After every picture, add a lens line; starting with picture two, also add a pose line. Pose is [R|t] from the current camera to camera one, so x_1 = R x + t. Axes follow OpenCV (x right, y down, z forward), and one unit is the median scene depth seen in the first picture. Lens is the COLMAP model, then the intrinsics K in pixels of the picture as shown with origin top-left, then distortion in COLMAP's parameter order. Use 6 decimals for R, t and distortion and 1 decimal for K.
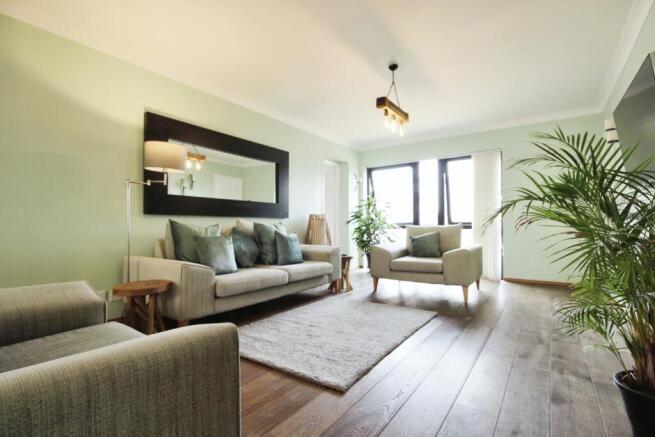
lens RADIAL K [[308.6, 0, 328.5], [0, 308.6, 222.2], [0, 0, 1]] dist [-0.018735, -0.001448]
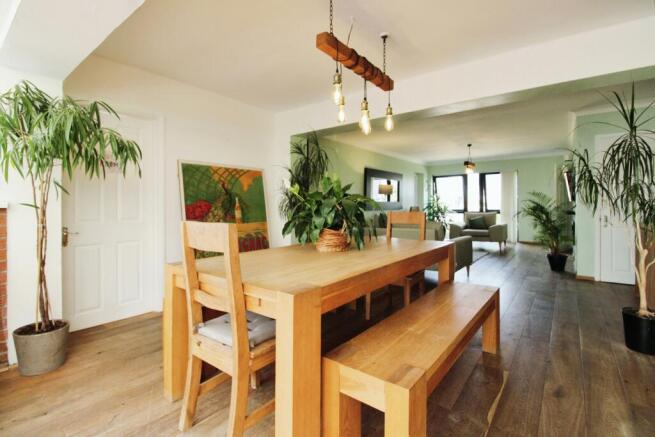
lens RADIAL K [[308.6, 0, 323.6], [0, 308.6, 203.5], [0, 0, 1]] dist [-0.018735, -0.001448]
pose [[0.998728, -0.005586, -0.050105, -0.501438], [0.005913, 0.999962, 0.006380, -0.060498], [0.050068, -0.006668, 0.998724, -0.887441]]
